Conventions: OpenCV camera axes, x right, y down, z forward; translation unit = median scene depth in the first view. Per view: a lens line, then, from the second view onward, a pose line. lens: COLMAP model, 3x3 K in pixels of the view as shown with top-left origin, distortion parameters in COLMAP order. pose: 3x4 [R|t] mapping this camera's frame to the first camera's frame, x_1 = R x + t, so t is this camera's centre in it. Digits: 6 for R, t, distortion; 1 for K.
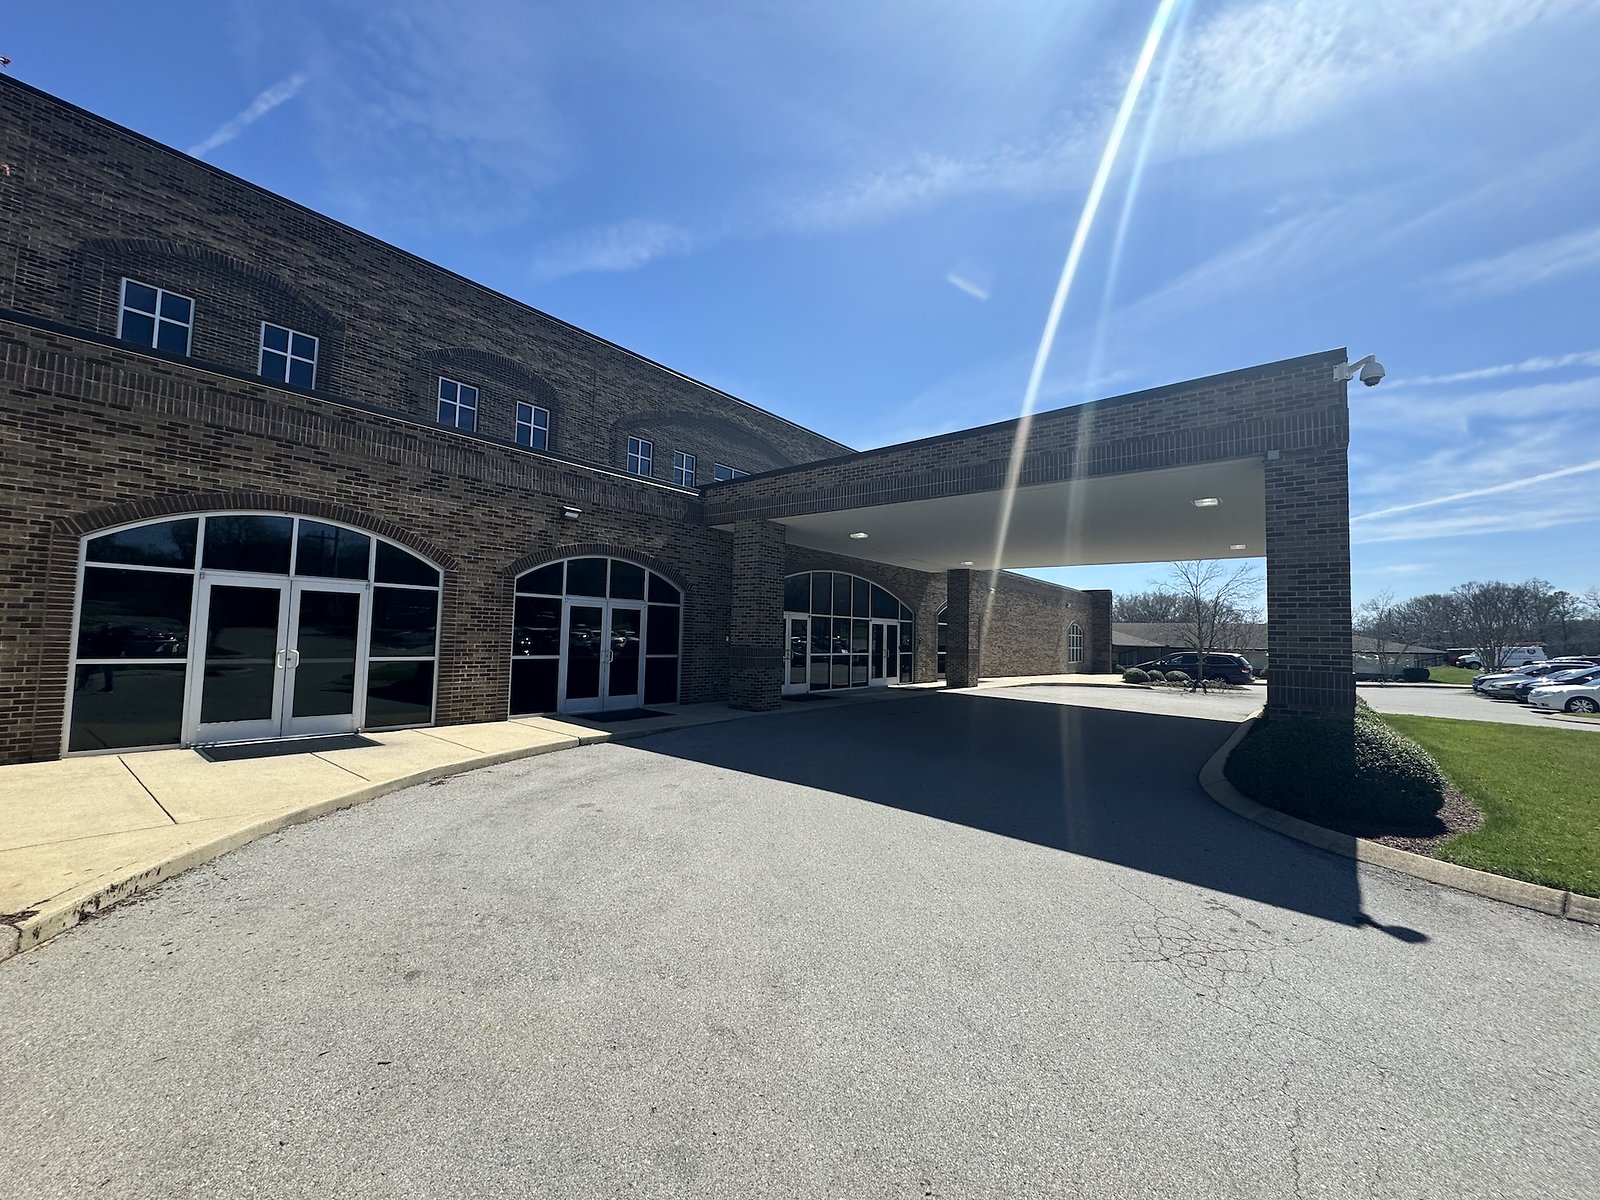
lens RADIAL K [[636.1, 0, 796.4], [0, 636.1, 615.5], [0, 0, 1]] dist [-0.004827, 0.000592]
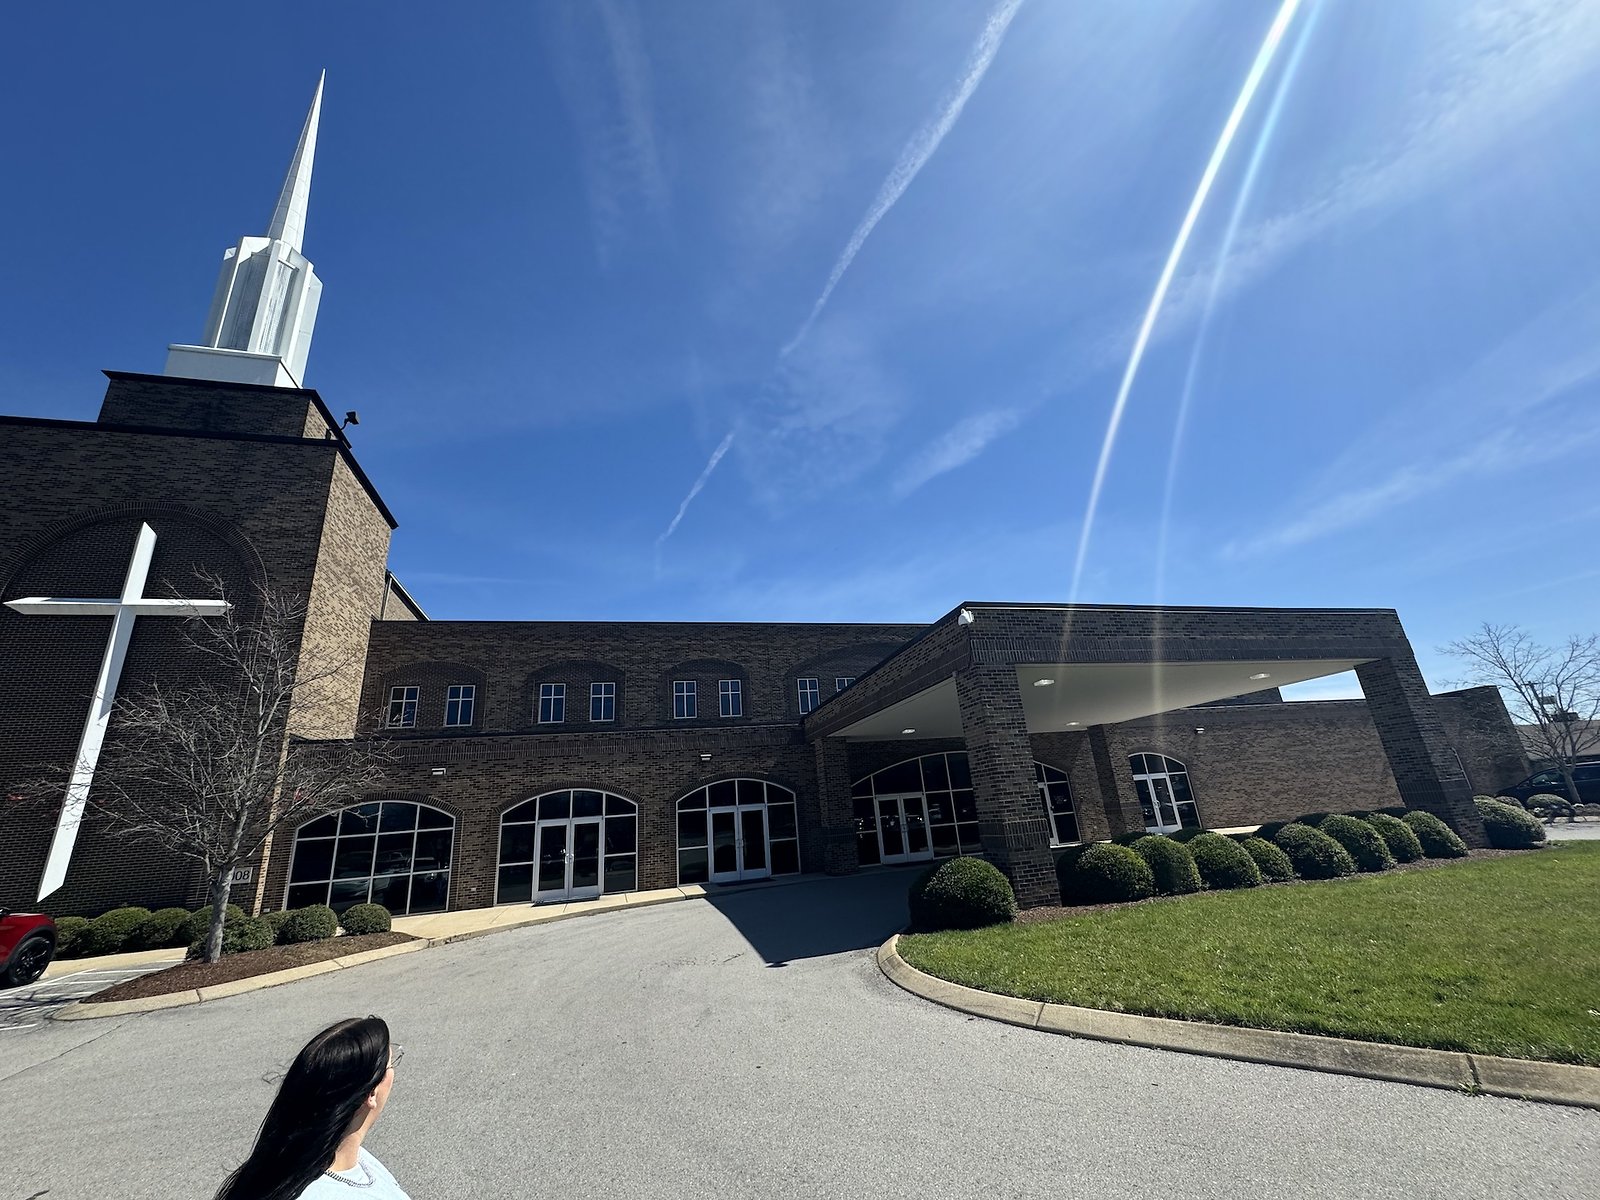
lens RADIAL K [[636.1, 0, 800.7], [0, 636.1, 598.6], [0, 0, 1]] dist [-0.004827, 0.000592]
pose [[0.804521, -0.278302, -0.524685, 0.860950], [0.119278, 0.941131, -0.316299, 0.009285], [0.581824, 0.191885, 0.790355, -0.296058]]
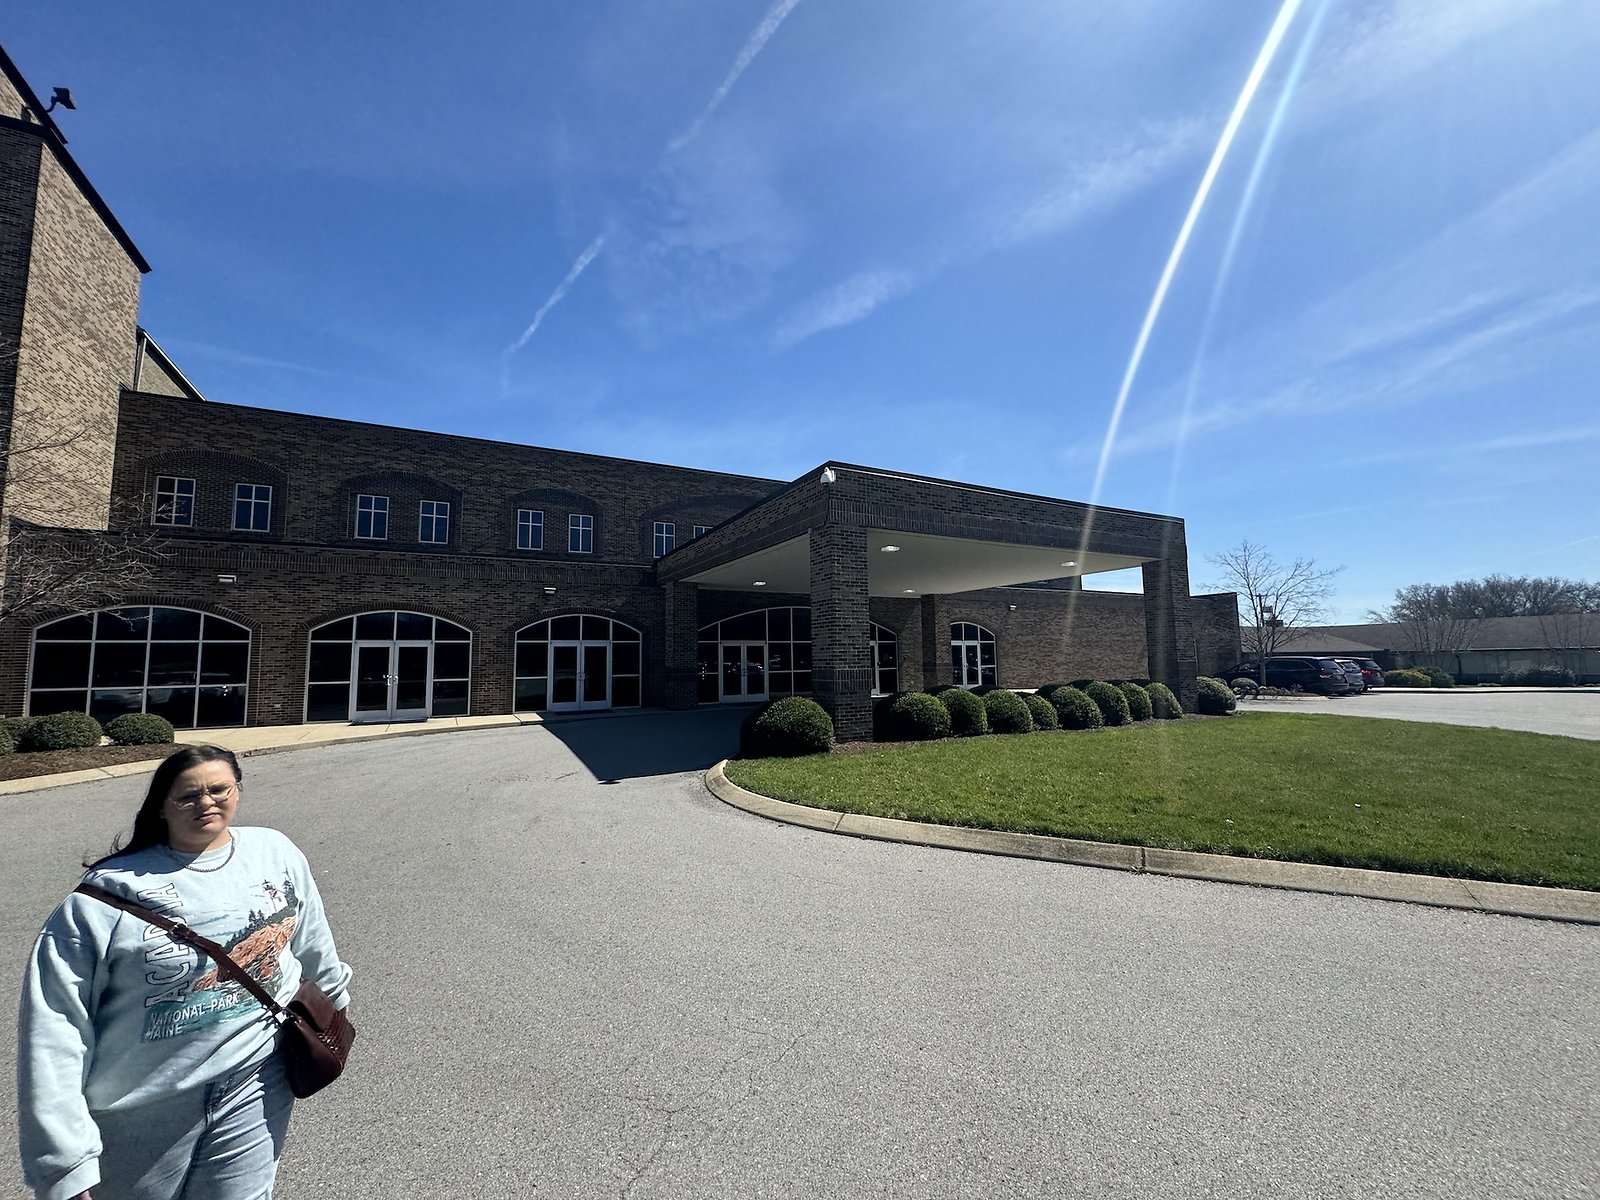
lens RADIAL K [[636.1, 0, 800.8], [0, 636.1, 598.6], [0, 0, 1]] dist [-0.004827, 0.000592]
pose [[0.924298, -0.075528, -0.374123, 0.860495], [0.050919, 0.995864, -0.075246, 0.018260], [0.378259, 0.050500, 0.924321, -0.292342]]
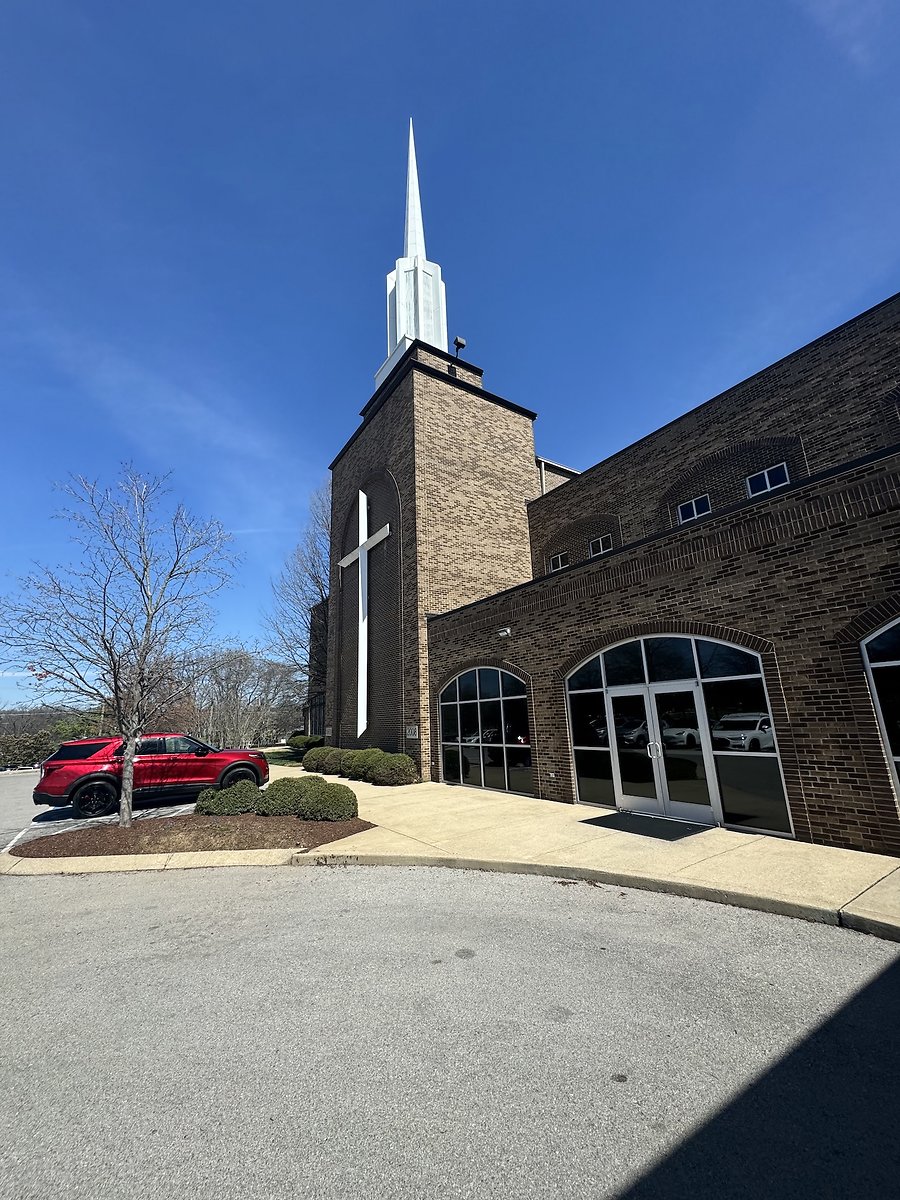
lens RADIAL K [[477.0, 0, 451.0], [0, 477.0, 601.6], [0, 0, 1]] dist [-0.004827, 0.000592]
pose [[-0.313867, -0.239588, -0.918741, 0.193842], [0.061495, 0.960477, -0.271480, 0.012298], [0.947473, -0.141706, -0.286729, 0.660264]]
